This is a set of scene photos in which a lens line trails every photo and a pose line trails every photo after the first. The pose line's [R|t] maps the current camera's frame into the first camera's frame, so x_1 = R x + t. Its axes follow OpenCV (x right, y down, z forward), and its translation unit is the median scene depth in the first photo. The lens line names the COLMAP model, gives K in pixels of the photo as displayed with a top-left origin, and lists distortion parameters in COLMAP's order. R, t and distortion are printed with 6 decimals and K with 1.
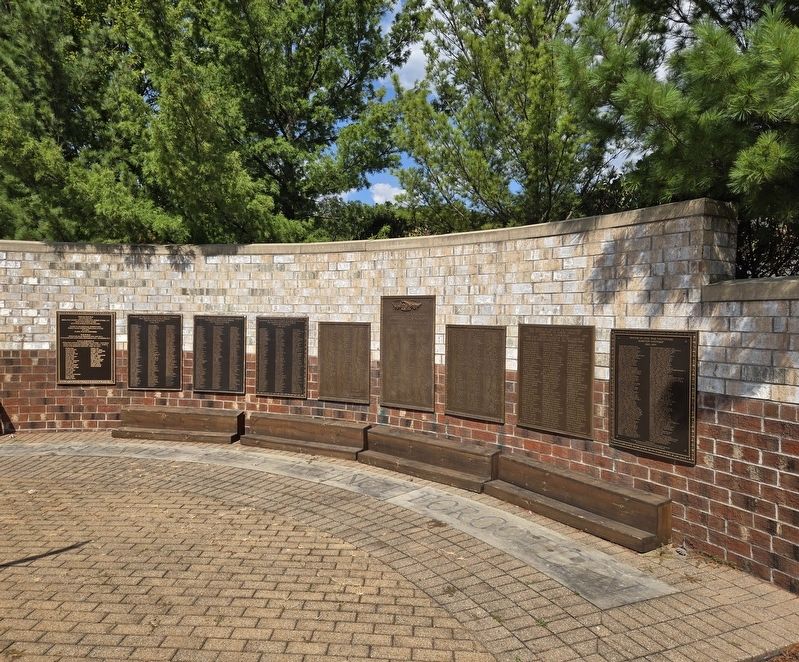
lens RADIAL K [[604.6, 0, 386.8], [0, 604.6, 323.2], [0, 0, 1]] dist [0.065327, -0.046555]
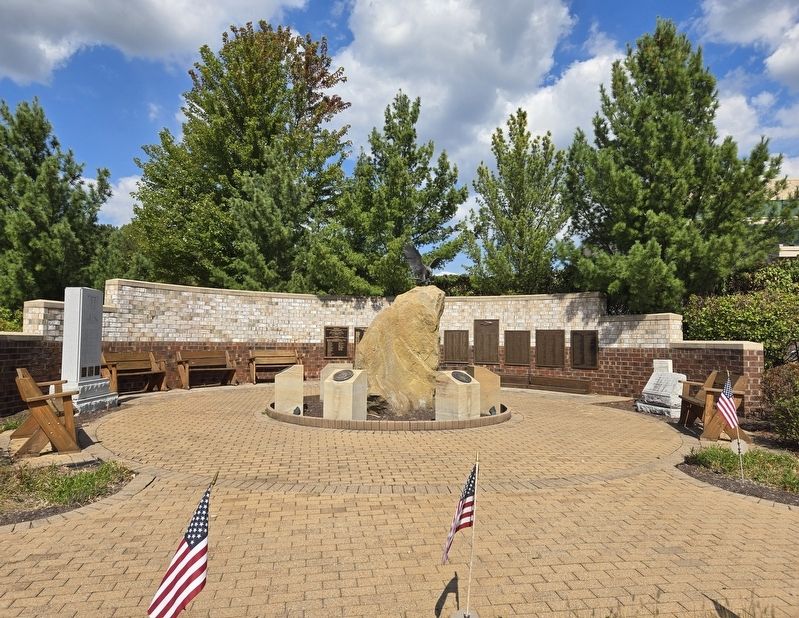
lens RADIAL K [[552.3, 0, 383.3], [0, 552.3, 315.4], [0, 0, 1]] dist [0.055867, -0.024024]
pose [[0.982442, 0.007869, 0.186404, -0.836087], [0.002587, 0.998439, -0.055788, 0.066870], [-0.186552, 0.055291, 0.980888, -1.224521]]
